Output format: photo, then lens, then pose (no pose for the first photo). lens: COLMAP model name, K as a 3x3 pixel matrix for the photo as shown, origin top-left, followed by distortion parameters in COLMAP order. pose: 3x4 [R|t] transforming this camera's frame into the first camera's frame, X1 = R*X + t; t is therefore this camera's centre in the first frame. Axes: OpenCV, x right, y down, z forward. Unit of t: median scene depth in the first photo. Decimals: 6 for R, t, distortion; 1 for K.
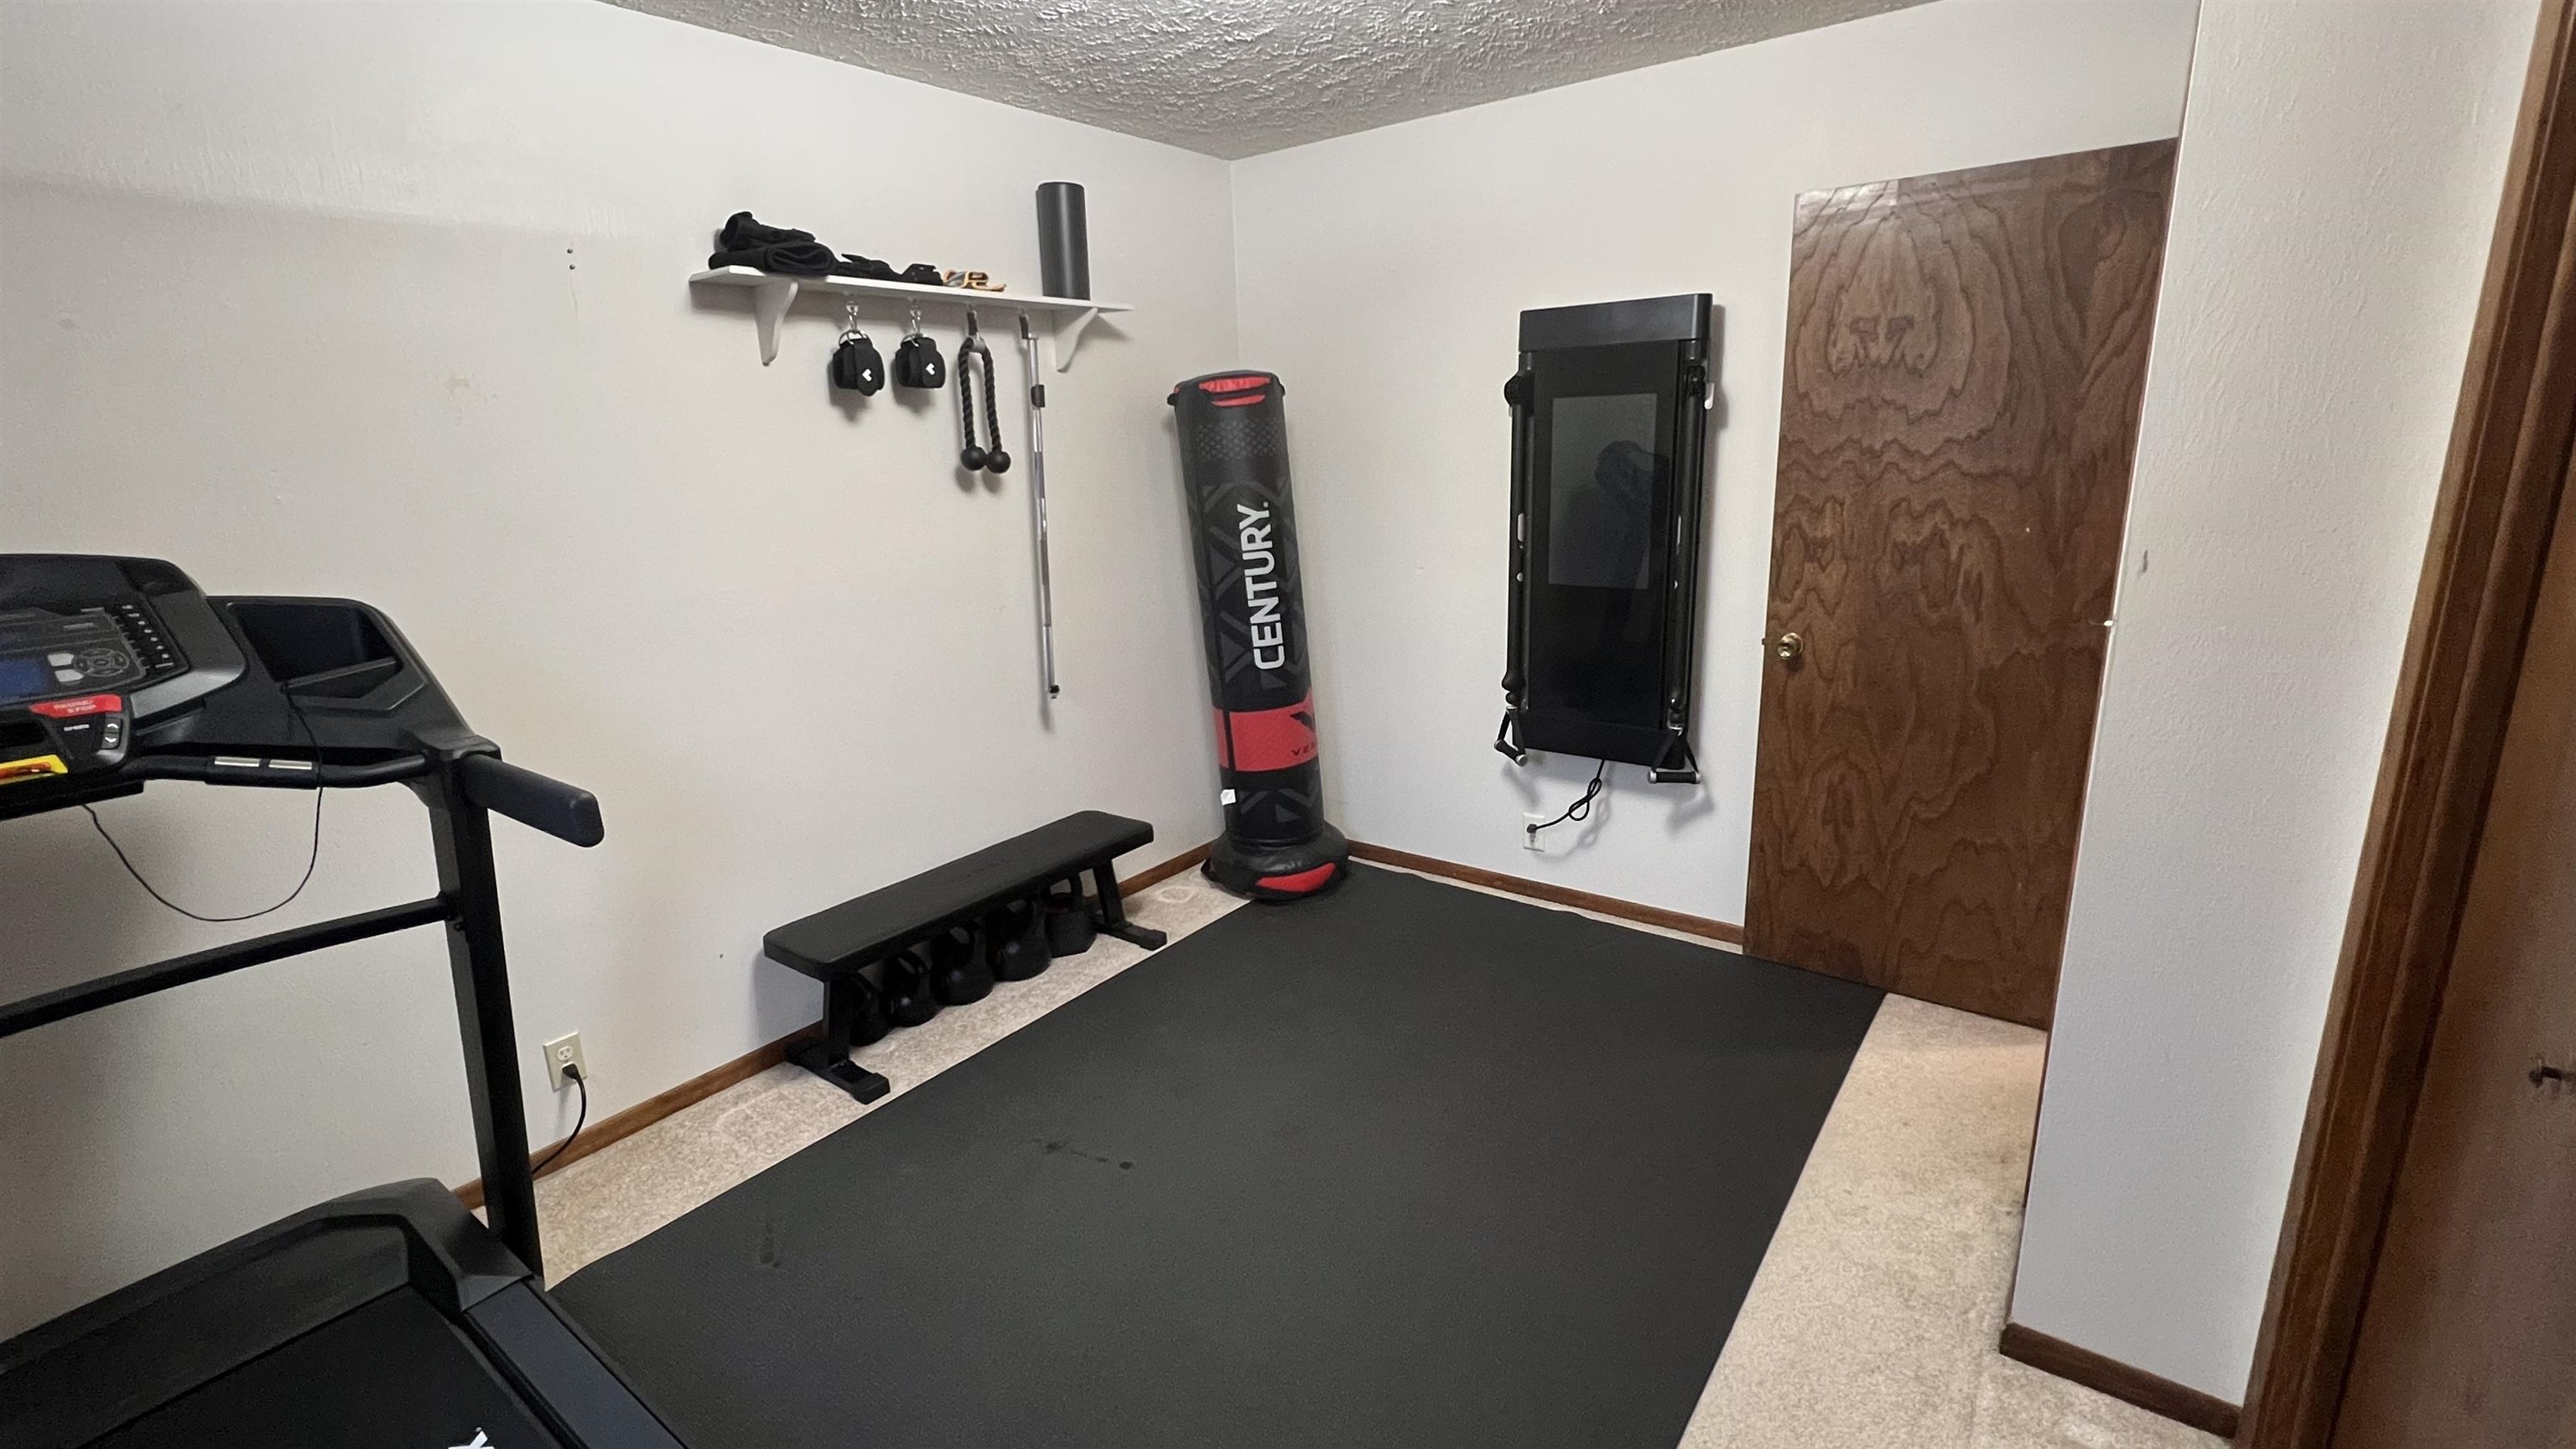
lens RADIAL K [[1134.3, 0, 1292.5], [0, 1134.3, 724.5], [0, 0, 1]] dist [0.001569, -0.000005]
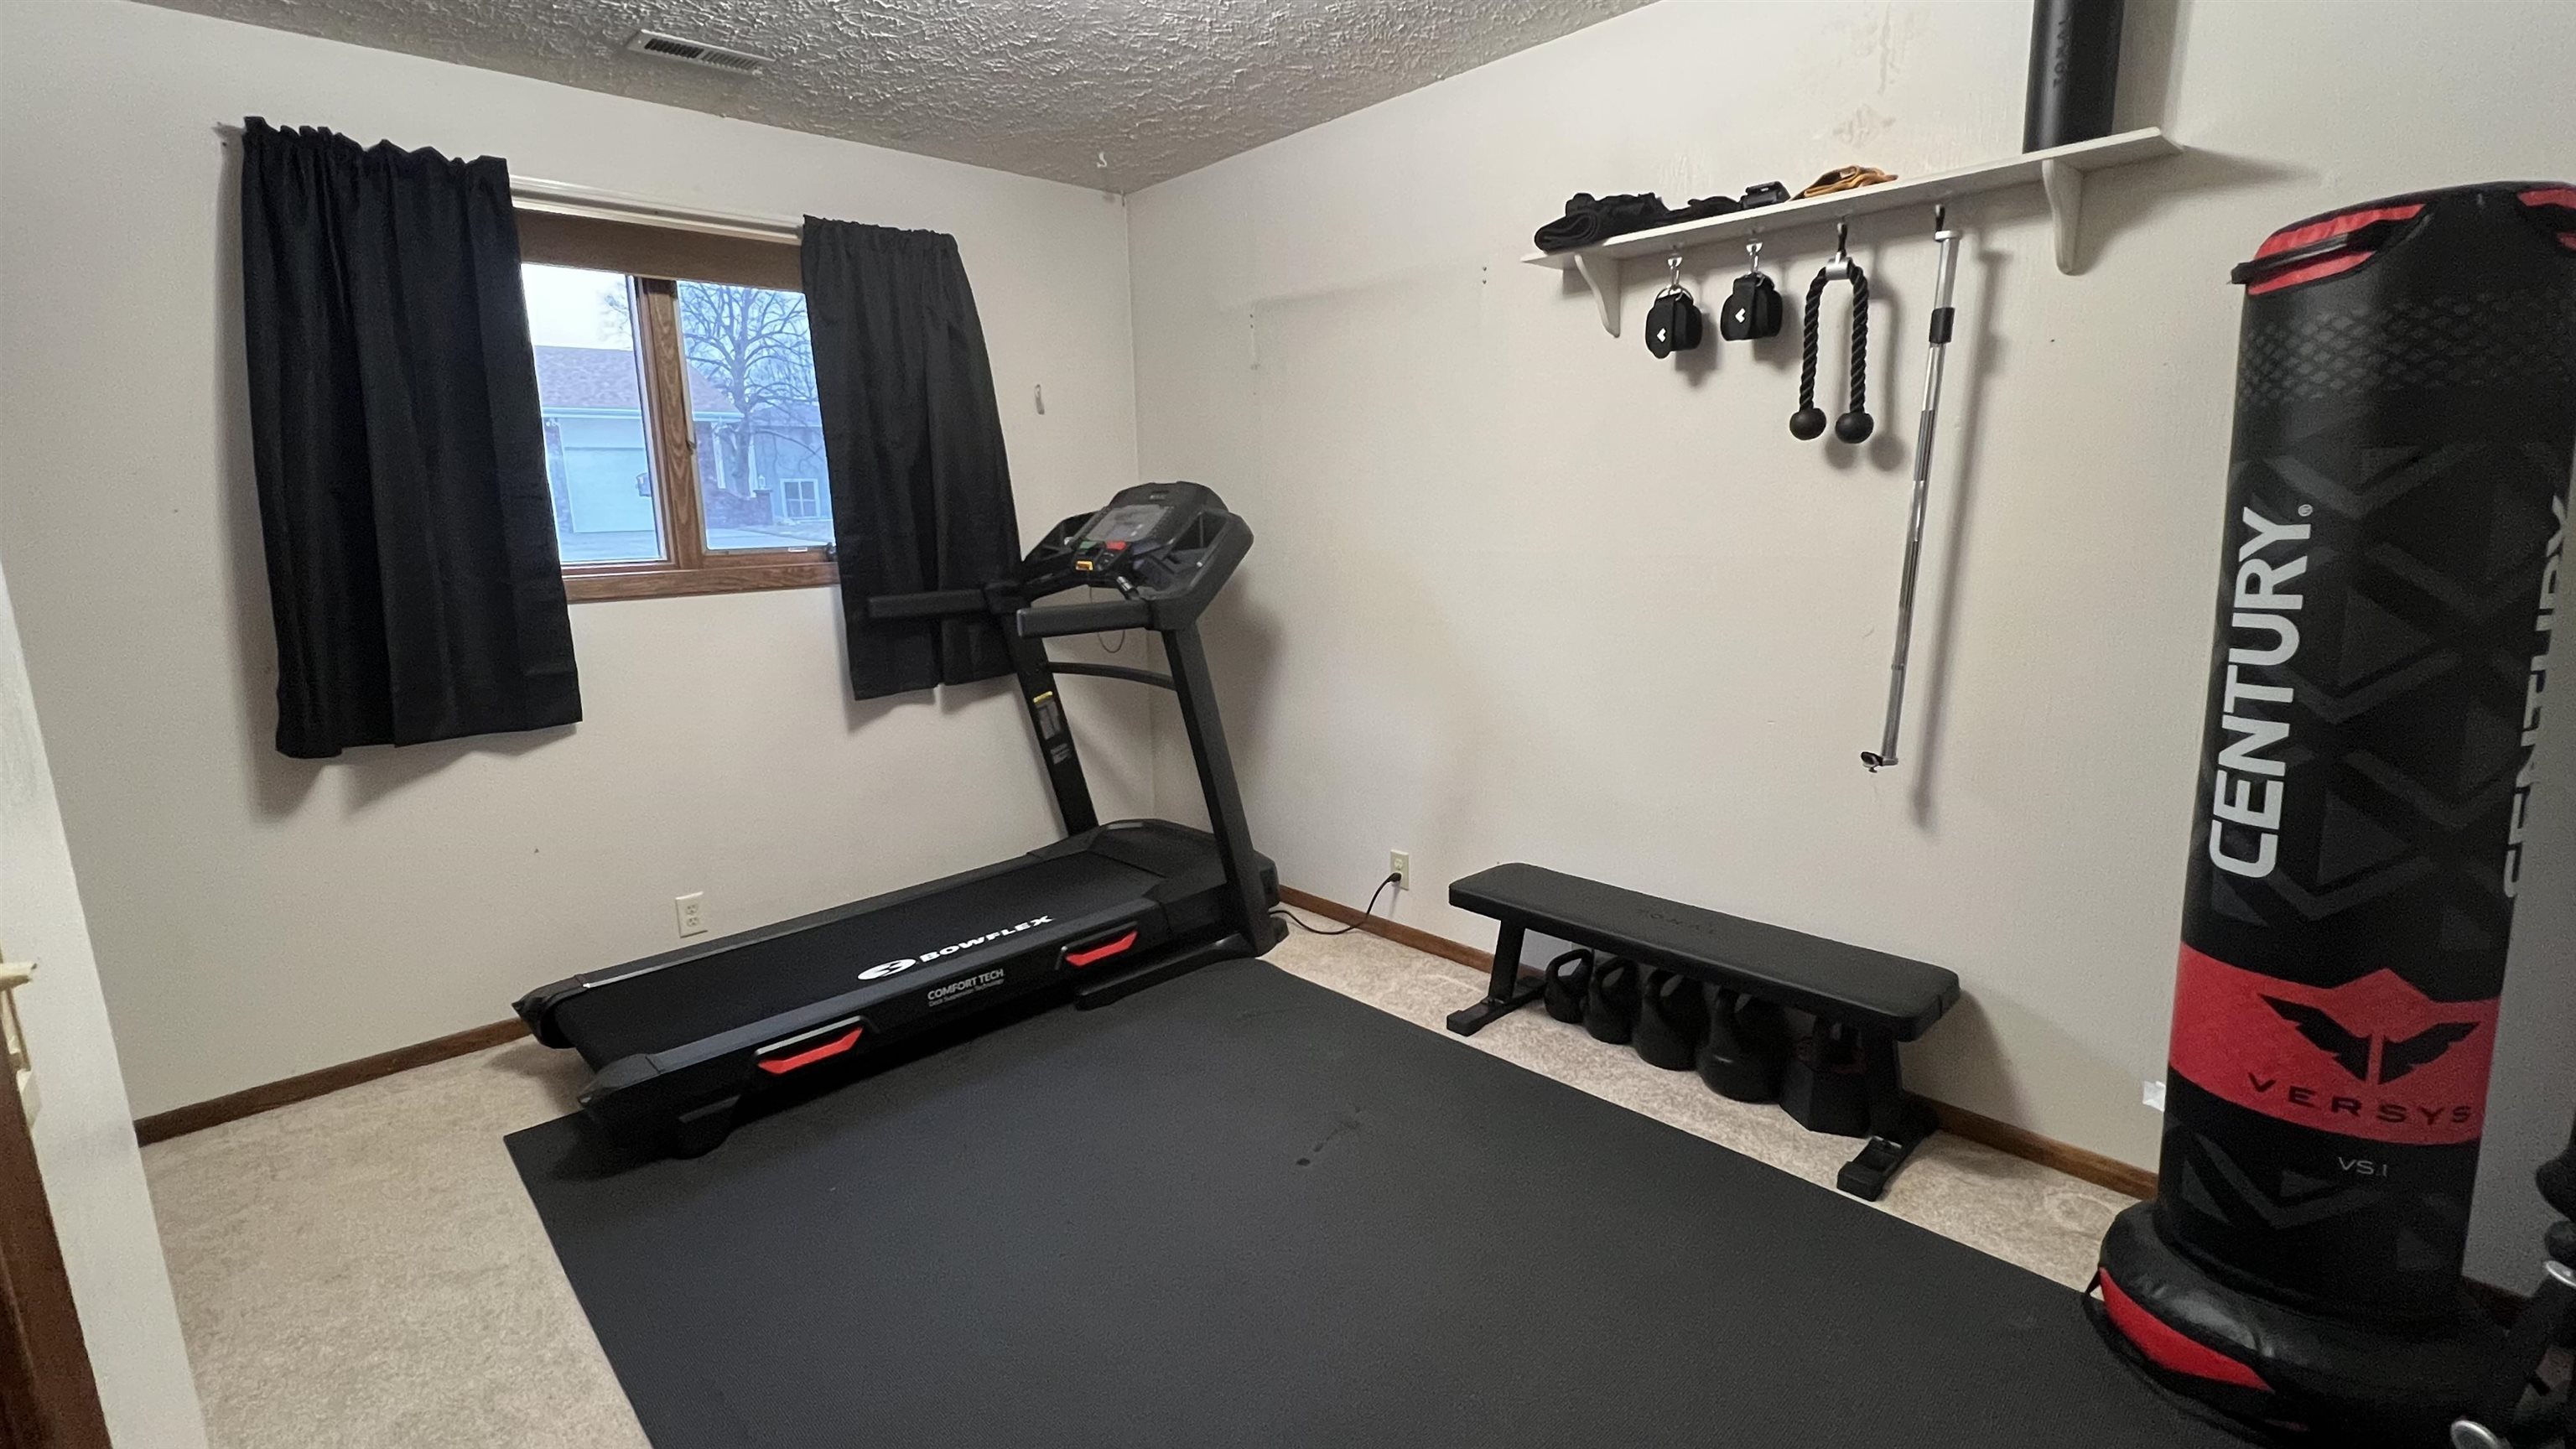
lens RADIAL K [[1134.3, 0, 1290.1], [0, 1134.3, 720.2], [0, 0, 1]] dist [0.001569, -0.000005]
pose [[-0.172278, 0.225851, -0.958807, 0.478108], [-0.216173, 0.940964, 0.260490, -0.147420], [0.961035, 0.252146, -0.113285, 0.694814]]
